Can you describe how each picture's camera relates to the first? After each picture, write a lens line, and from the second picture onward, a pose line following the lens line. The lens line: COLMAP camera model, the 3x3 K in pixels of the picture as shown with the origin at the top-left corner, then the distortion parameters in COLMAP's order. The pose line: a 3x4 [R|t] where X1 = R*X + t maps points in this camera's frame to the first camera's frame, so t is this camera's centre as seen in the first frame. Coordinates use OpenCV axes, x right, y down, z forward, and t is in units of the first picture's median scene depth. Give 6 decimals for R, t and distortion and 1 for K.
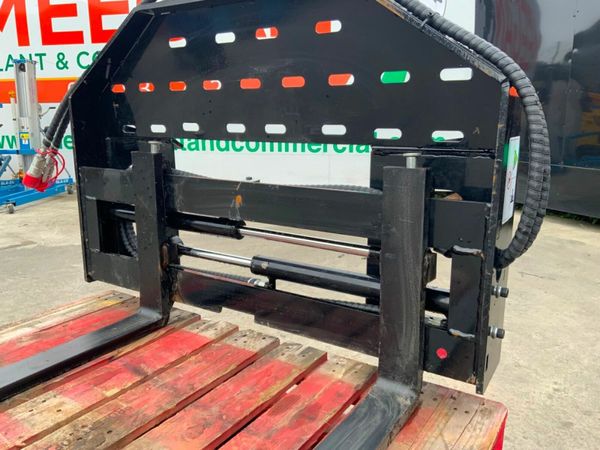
lens RADIAL K [[498.0, 0, 303.8], [0, 498.0, 226.5], [0, 0, 1]] dist [0.060023, -0.107961]
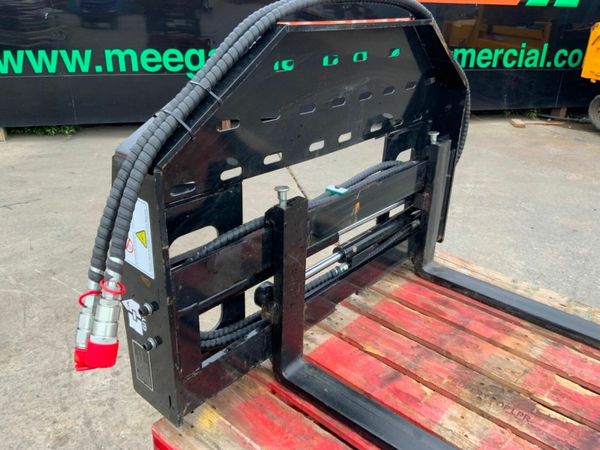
lens RADIAL K [[498.0, 0, 295.9], [0, 498.0, 225.0], [0, 0, 1]] dist [0.060023, -0.107961]
pose [[0.154627, -0.414127, 0.896989, -1.093039], [0.184129, 0.904081, 0.385661, -0.440802], [-0.970663, 0.105529, 0.216048, 0.824400]]
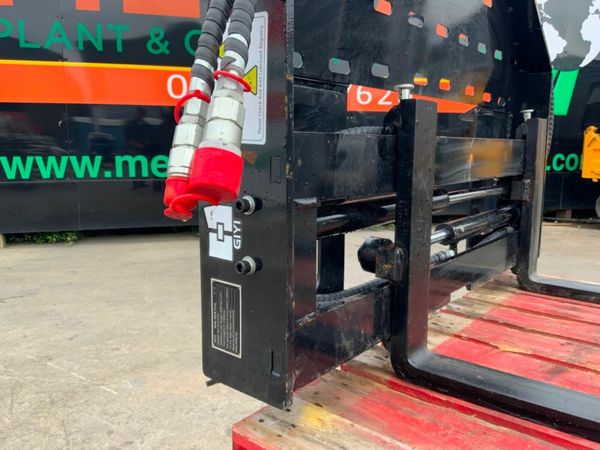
lens RADIAL K [[498.0, 0, 298.0], [0, 498.0, 226.6], [0, 0, 1]] dist [0.060023, -0.107961]
pose [[0.125021, -0.158454, 0.979419, -0.998649], [0.205587, 0.969876, 0.130667, -0.109851], [-0.970620, 0.185020, 0.153831, 1.093723]]
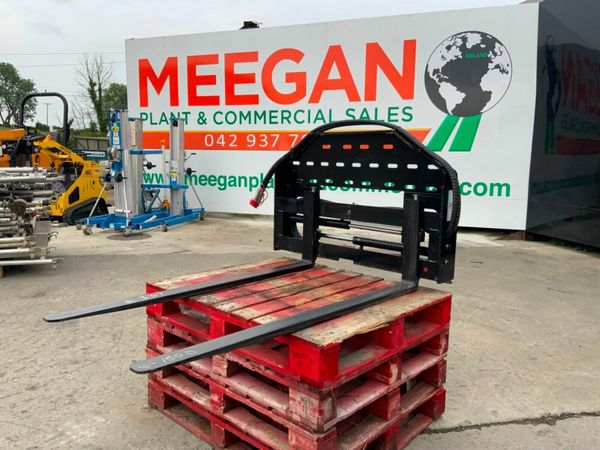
lens RADIAL K [[498.0, 0, 301.2], [0, 498.0, 220.4], [0, 0, 1]] dist [0.060023, -0.107961]
pose [[0.983503, 0.038404, -0.176768, 0.064487], [-0.053982, 0.994987, -0.084182, 0.191463], [0.172649, 0.092335, 0.980646, -1.319970]]
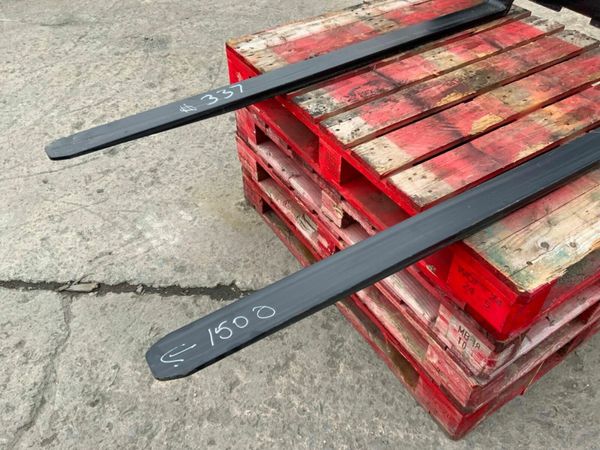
lens RADIAL K [[498.0, 0, 304.8], [0, 498.0, 230.0], [0, 0, 1]] dist [0.060023, -0.107961]
pose [[0.908718, 0.286304, -0.303747, -0.209887], [-0.076586, 0.829699, 0.552932, -0.020575], [0.410325, -0.479196, 0.775889, -0.515113]]
